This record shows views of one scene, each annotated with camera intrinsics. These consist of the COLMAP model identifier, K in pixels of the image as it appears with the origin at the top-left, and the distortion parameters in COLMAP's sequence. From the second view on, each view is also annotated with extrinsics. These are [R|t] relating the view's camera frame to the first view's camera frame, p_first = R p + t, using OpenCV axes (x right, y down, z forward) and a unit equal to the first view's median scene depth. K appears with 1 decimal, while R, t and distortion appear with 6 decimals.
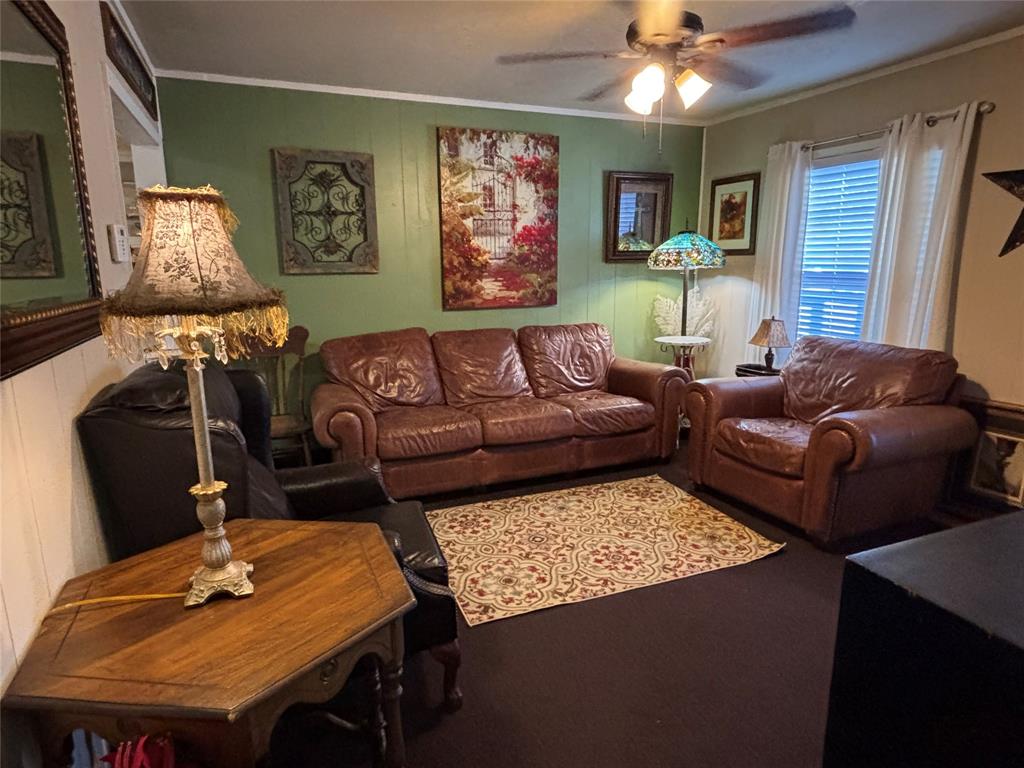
lens RADIAL K [[592.2, 0, 503.6], [0, 592.2, 384.6], [0, 0, 1]] dist [0.013538, -0.006603]
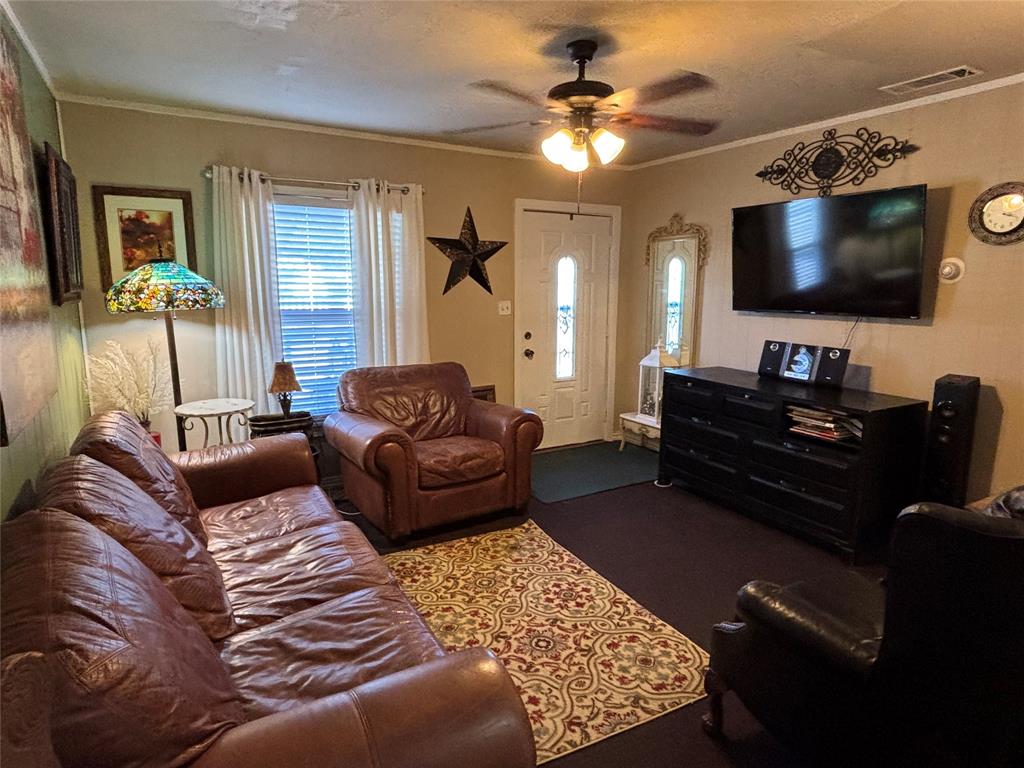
lens RADIAL K [[592.2, 0, 505.2], [0, 592.2, 382.6], [0, 0, 1]] dist [0.013538, -0.006603]
pose [[-0.120166, -0.157773, 0.980137, -0.602160], [0.207578, 0.961474, 0.180218, -0.213215], [-0.970810, 0.225111, -0.082786, 0.924718]]
